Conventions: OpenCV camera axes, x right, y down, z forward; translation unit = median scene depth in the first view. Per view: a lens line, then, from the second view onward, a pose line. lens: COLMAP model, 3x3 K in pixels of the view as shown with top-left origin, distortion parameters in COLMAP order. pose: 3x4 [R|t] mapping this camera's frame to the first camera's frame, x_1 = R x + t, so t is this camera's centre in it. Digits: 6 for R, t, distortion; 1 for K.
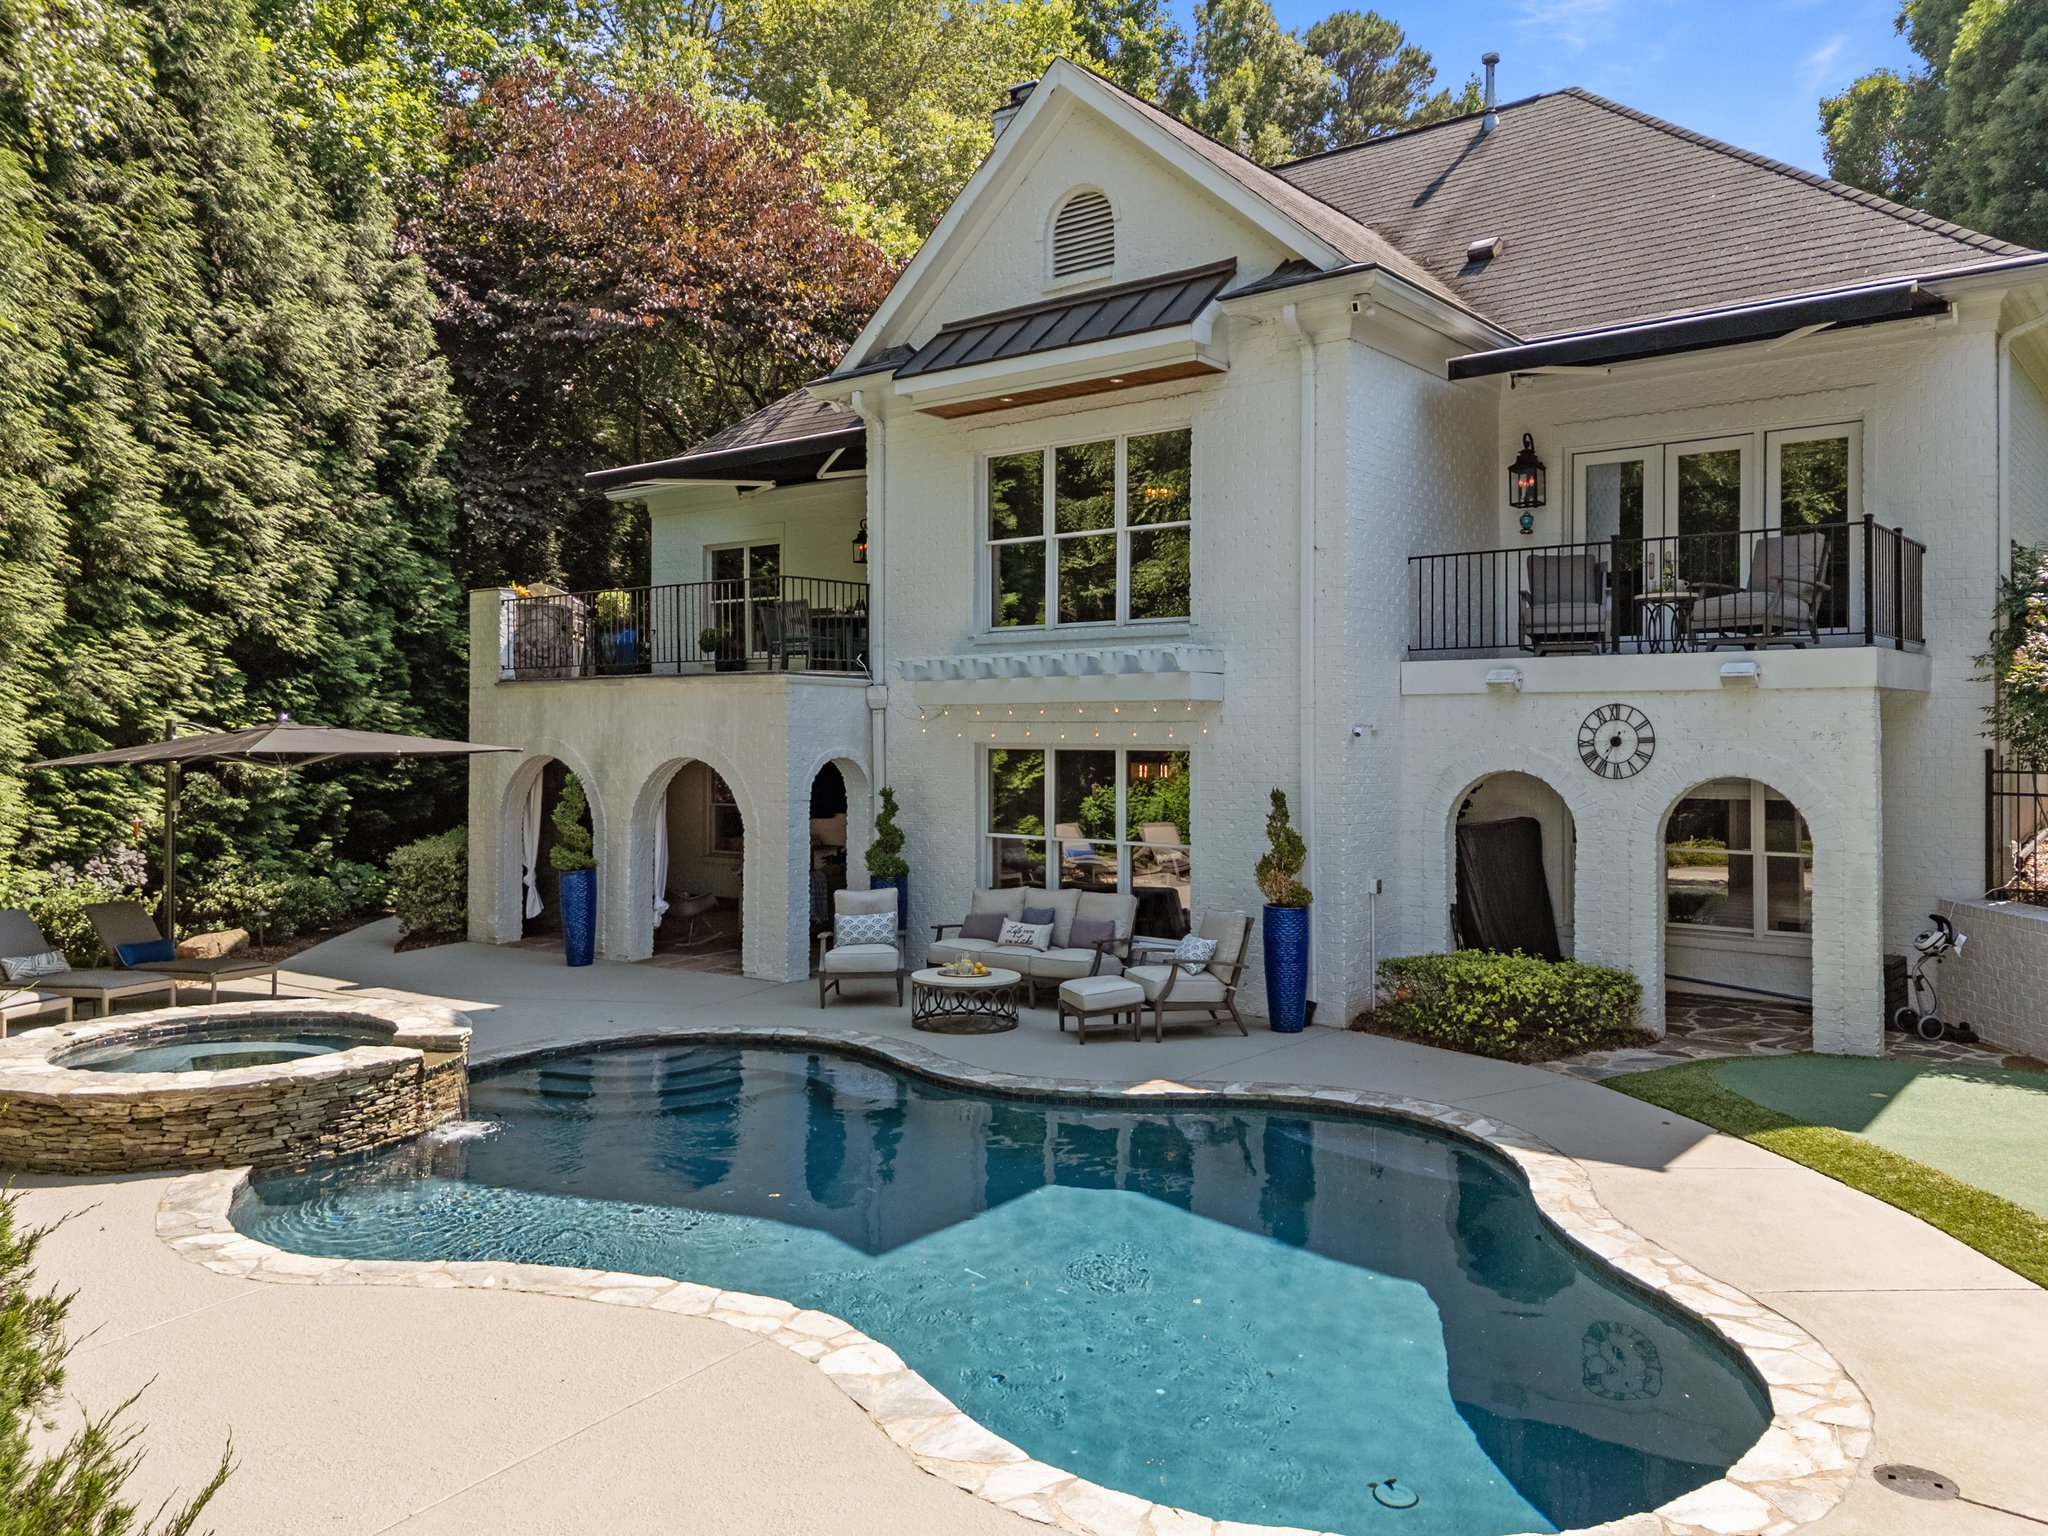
lens RADIAL K [[1533.2, 0, 1023.2], [0, 1533.2, 717.6], [0, 0, 1]] dist [0.086071, -0.098831]
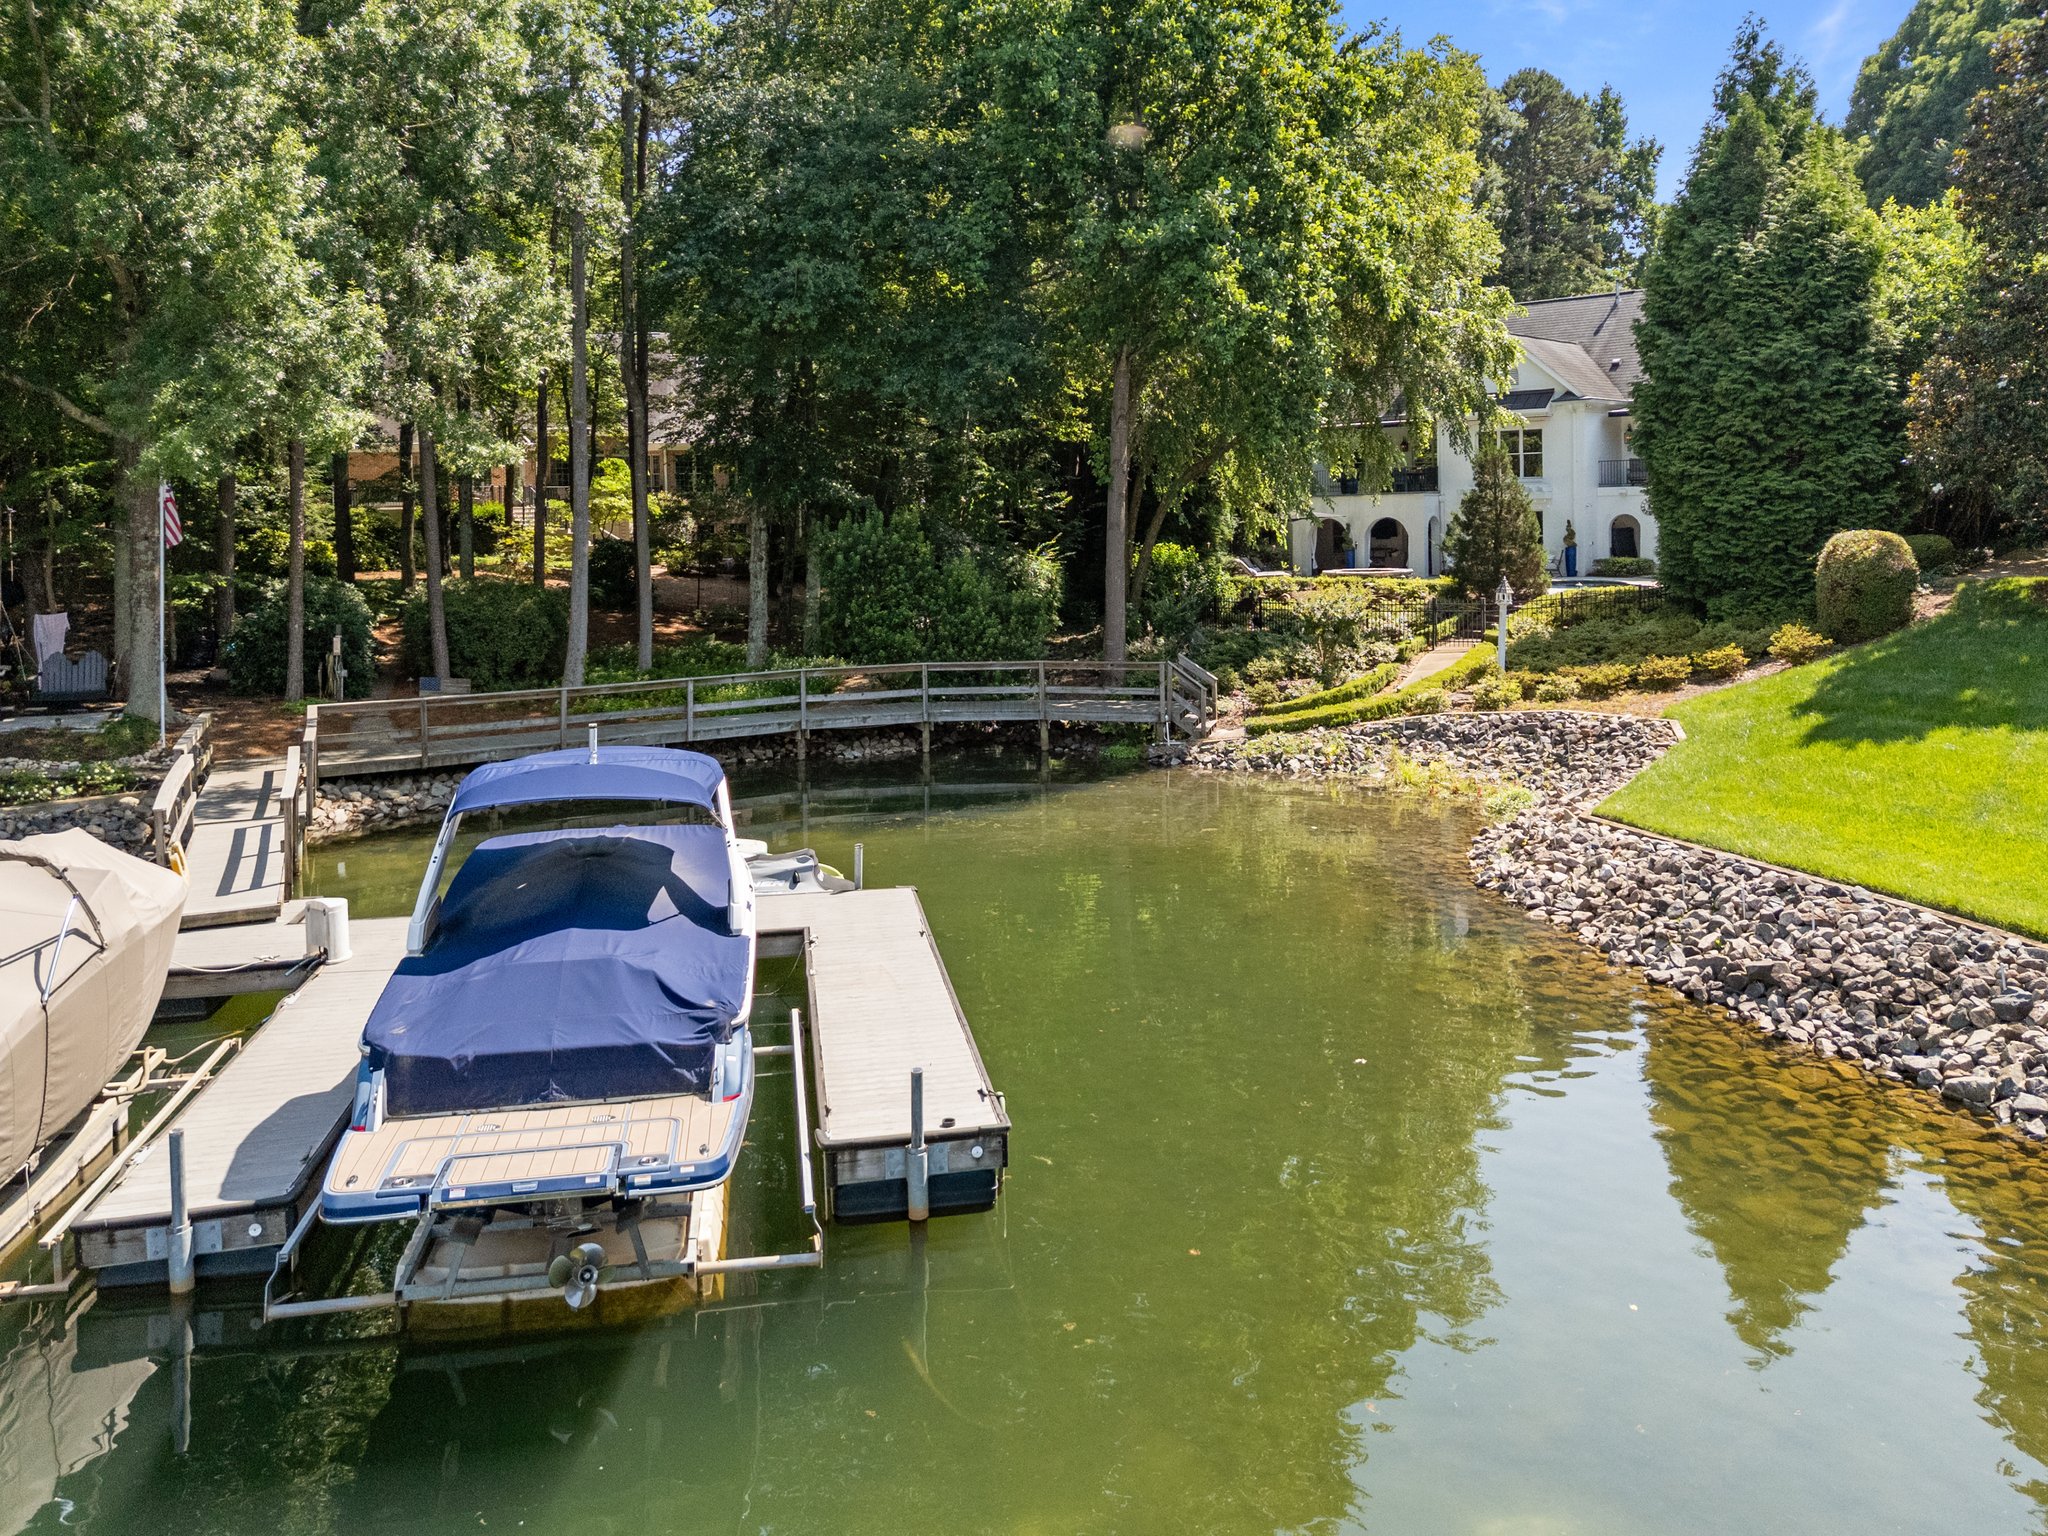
lens RADIAL K [[1519.2, 0, 1000.7], [0, 1519.2, 571.8], [0, 0, 1]] dist [0.078895, -0.088038]
pose [[0.994737, -0.022485, -0.099962, -0.764739], [0.027470, 0.998432, 0.048769, -0.047346], [0.098709, -0.051259, 0.993795, -2.645948]]
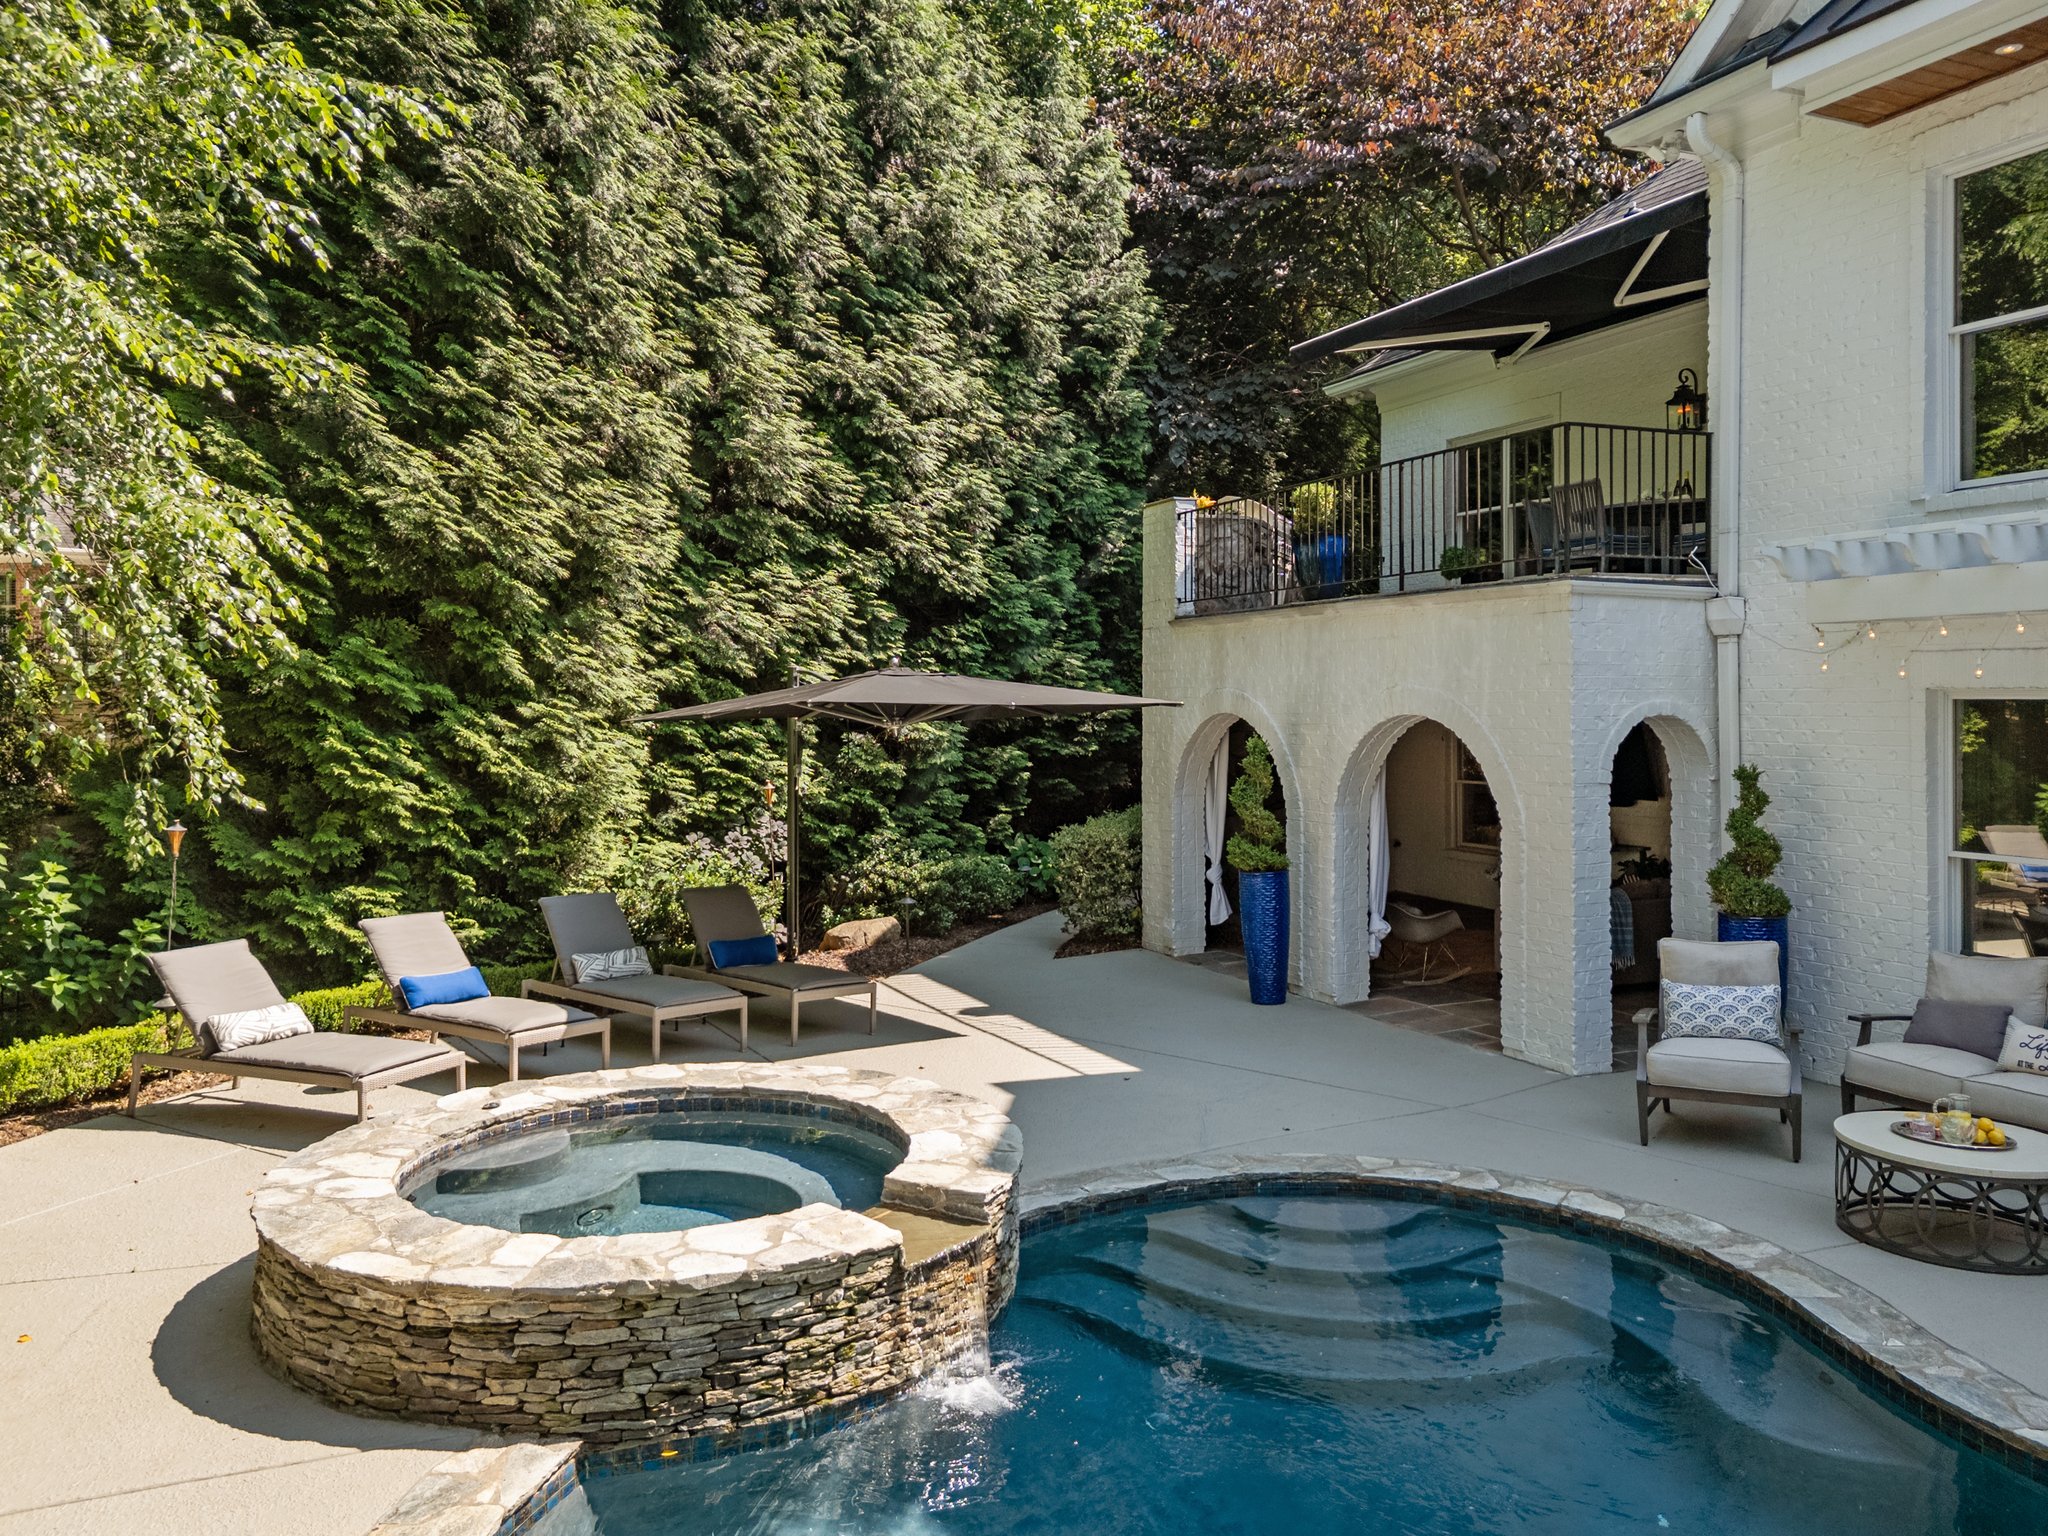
lens RADIAL K [[1533.2, 0, 1023.2], [0, 1533.2, 717.6], [0, 0, 1]] dist [0.086071, -0.098831]
pose [[0.887388, 0.003100, -0.461014, -0.059527], [0.005628, 0.999830, 0.017557, 0.014361], [0.460990, -0.018174, 0.887219, 0.328950]]
